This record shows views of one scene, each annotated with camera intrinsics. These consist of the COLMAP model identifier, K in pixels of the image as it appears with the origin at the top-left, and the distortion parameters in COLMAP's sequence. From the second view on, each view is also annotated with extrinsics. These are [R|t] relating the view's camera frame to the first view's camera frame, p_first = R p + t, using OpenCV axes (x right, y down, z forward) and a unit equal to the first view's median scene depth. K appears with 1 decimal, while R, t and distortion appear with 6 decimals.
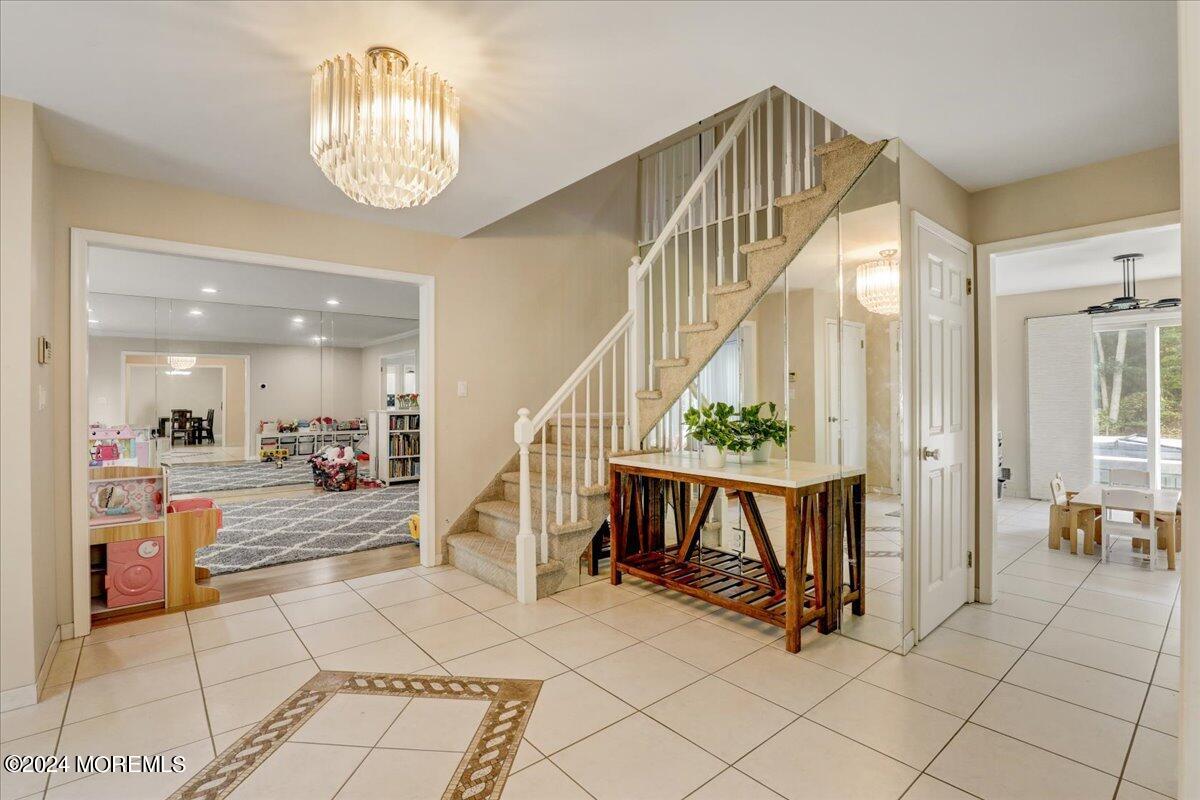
lens RADIAL K [[555.1, 0, 601.9], [0, 555.1, 391.2], [0, 0, 1]] dist [-0.024959, -0.000069]
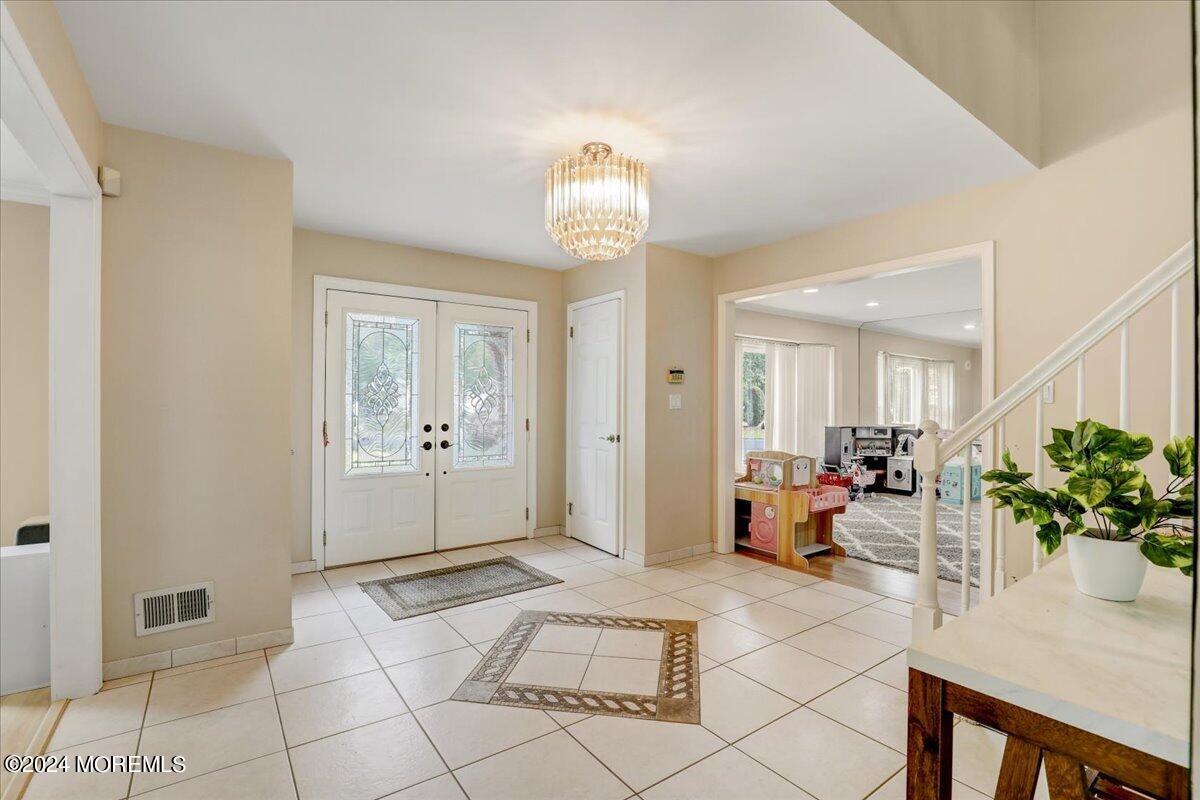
lens RADIAL K [[555.1, 0, 603.1], [0, 555.1, 400.2], [0, 0, 1]] dist [-0.024959, -0.000069]
pose [[-0.066898, 0.001543, -0.997759, 0.229530], [0.004221, 0.999990, 0.001263, 0.001991], [0.997751, -0.004127, -0.066904, 0.267224]]
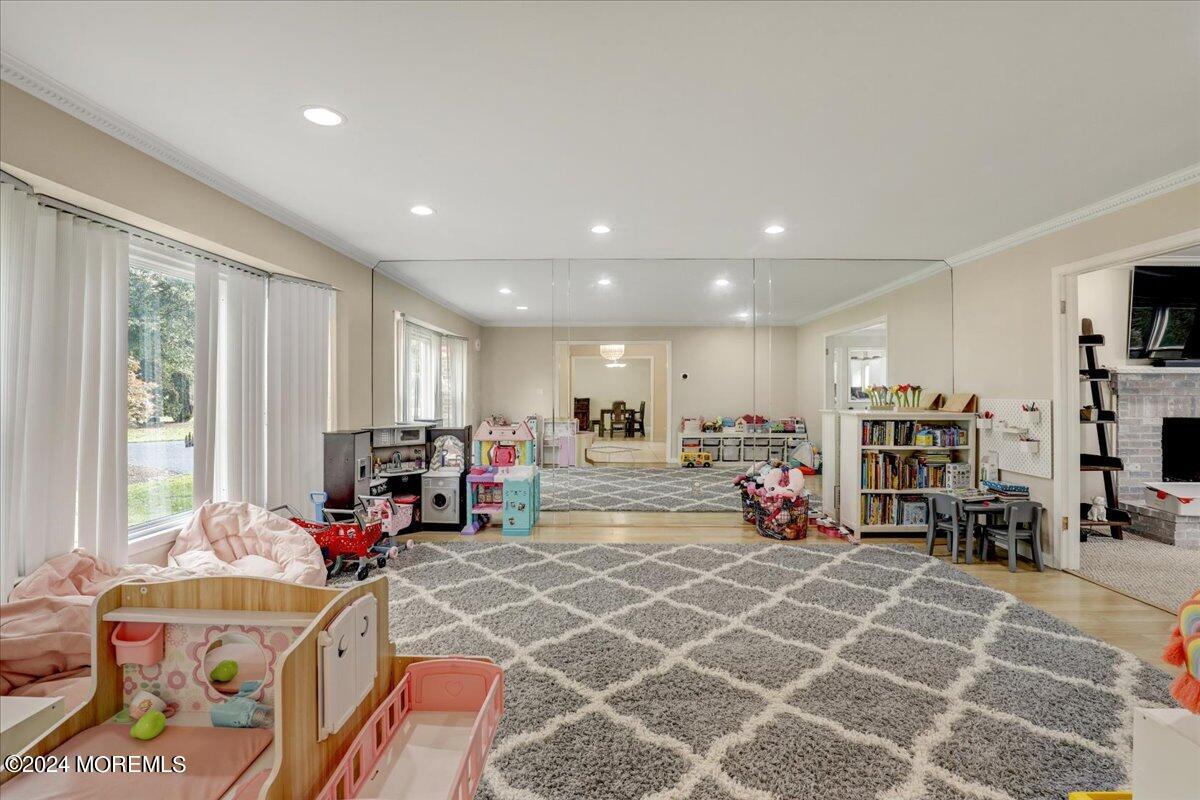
lens RADIAL K [[555.1, 0, 599.5], [0, 555.1, 389.5], [0, 0, 1]] dist [-0.024959, -0.000069]
pose [[0.750031, 0.004168, -0.661389, -0.201530], [0.001316, 0.999969, 0.007794, 0.005732], [0.661401, -0.006716, 0.750003, 0.366295]]
